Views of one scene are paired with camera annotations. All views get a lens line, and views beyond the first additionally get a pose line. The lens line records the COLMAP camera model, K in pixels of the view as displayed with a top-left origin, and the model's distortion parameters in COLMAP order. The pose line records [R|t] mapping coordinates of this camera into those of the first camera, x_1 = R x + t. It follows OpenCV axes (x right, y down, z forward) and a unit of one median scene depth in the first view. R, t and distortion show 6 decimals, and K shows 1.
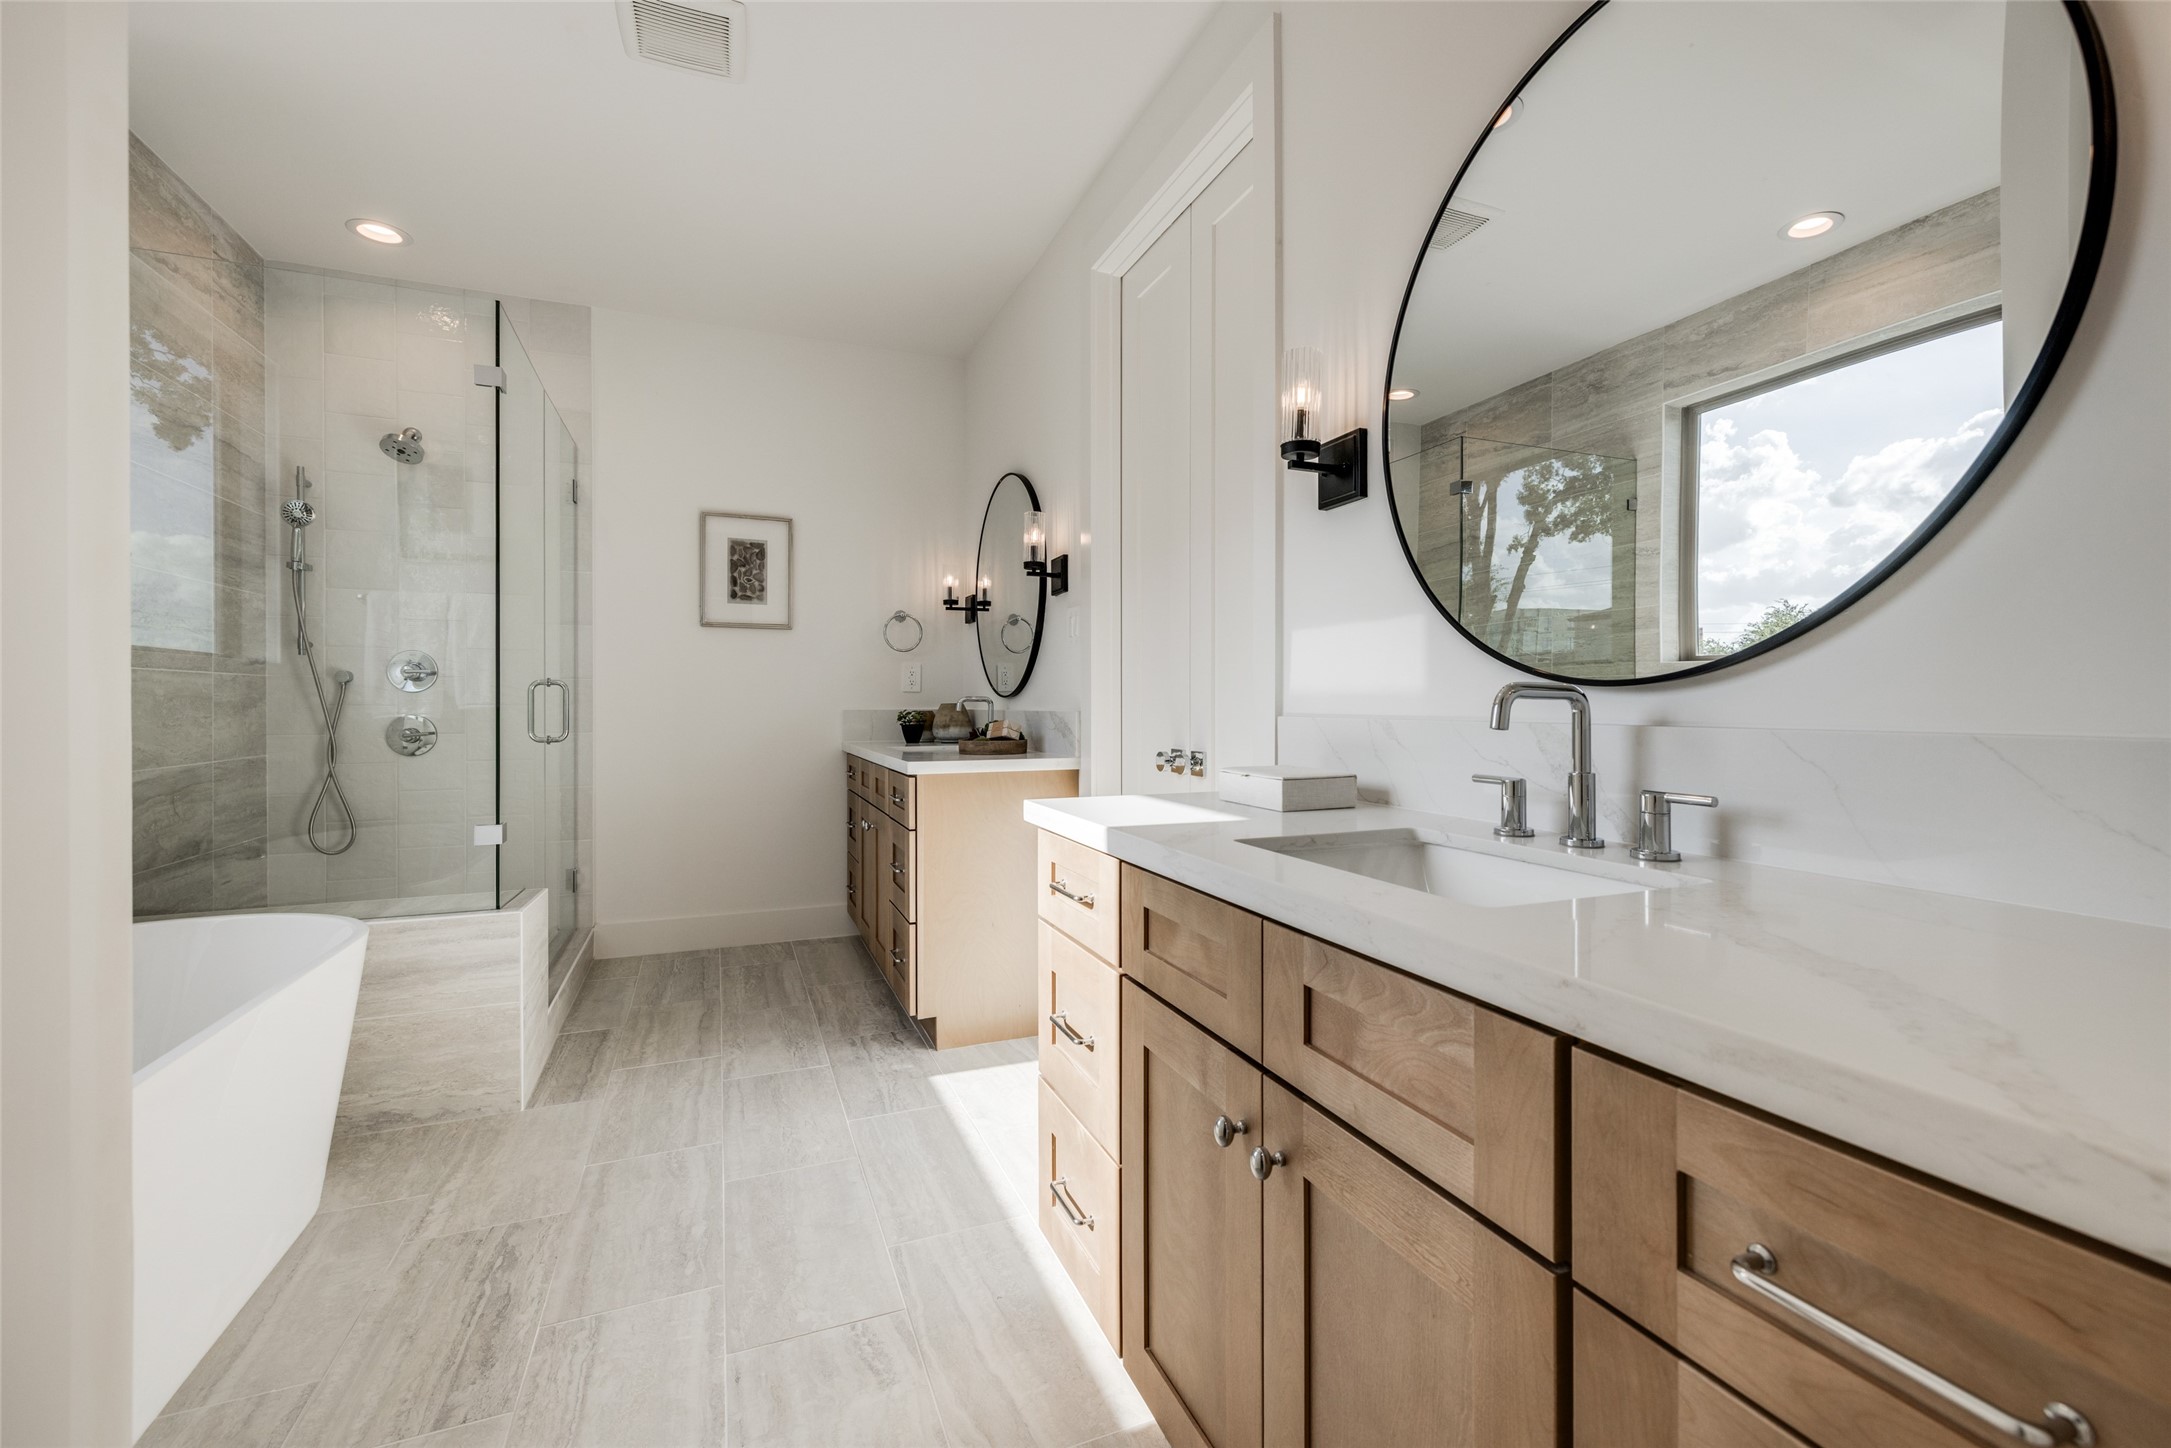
lens RADIAL K [[910.2, 0, 1096.5], [0, 910.2, 708.8], [0, 0, 1]] dist [-0.000692, 0.000010]
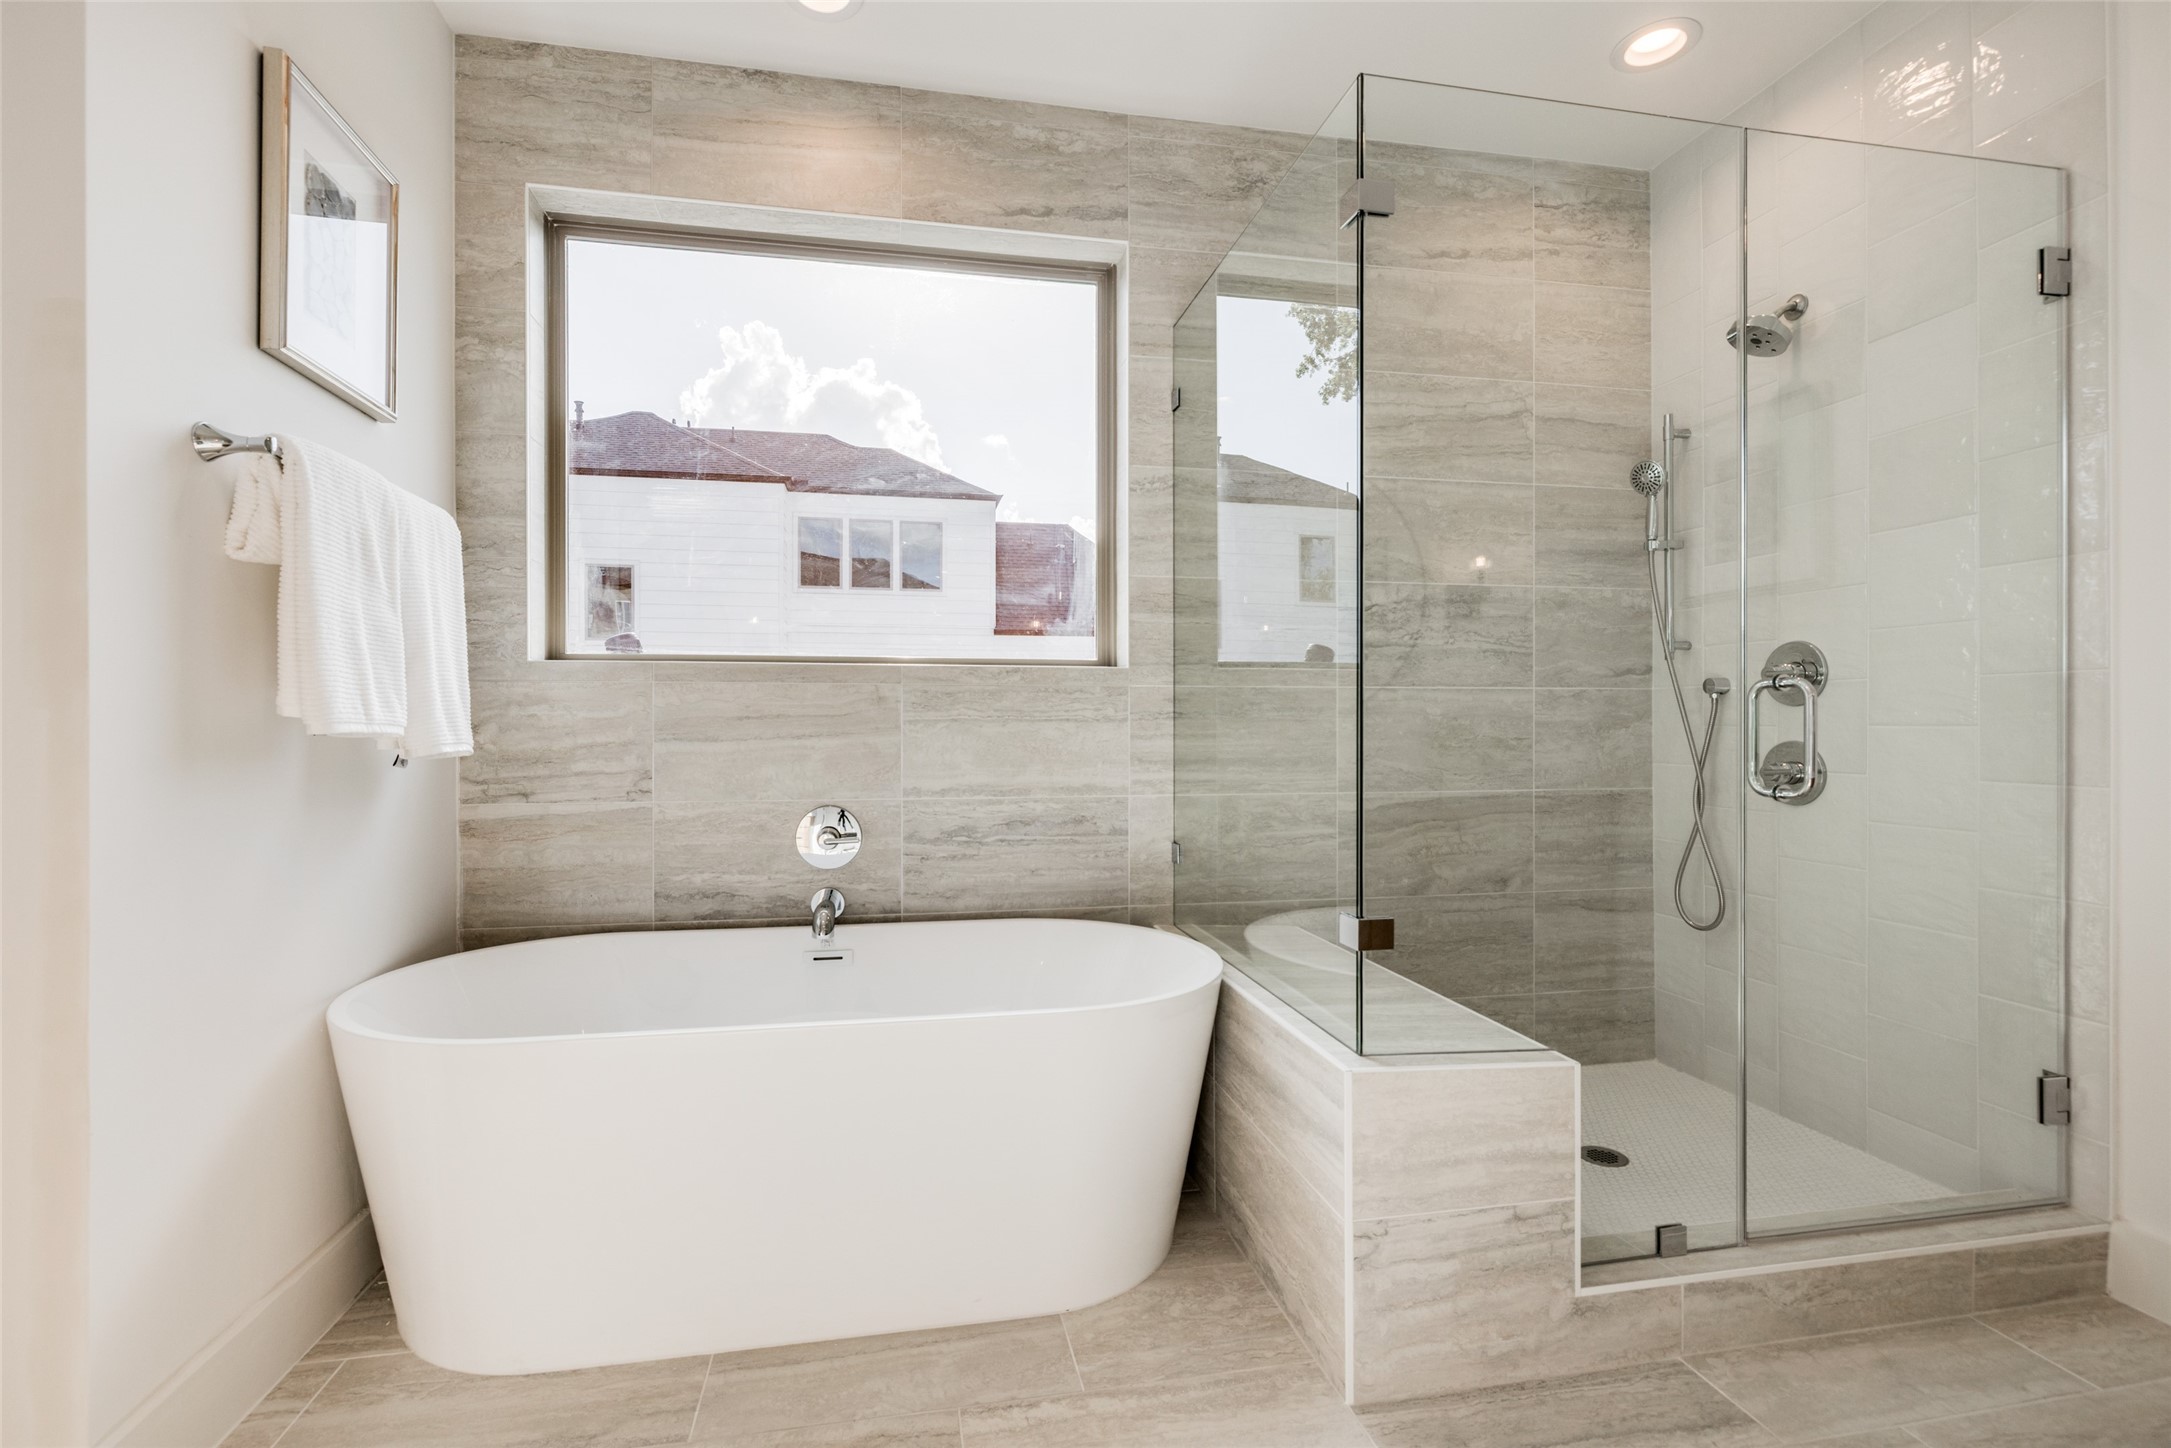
lens RADIAL K [[947.1, 0, 1095.9], [0, 947.1, 728.2], [0, 0, 1]] dist [-0.001819, 0.000074]
pose [[-0.207067, 0.002621, -0.978323, 0.007048], [-0.006454, 0.999971, 0.004045, -0.002574], [0.978306, 0.007152, -0.207044, 0.795876]]
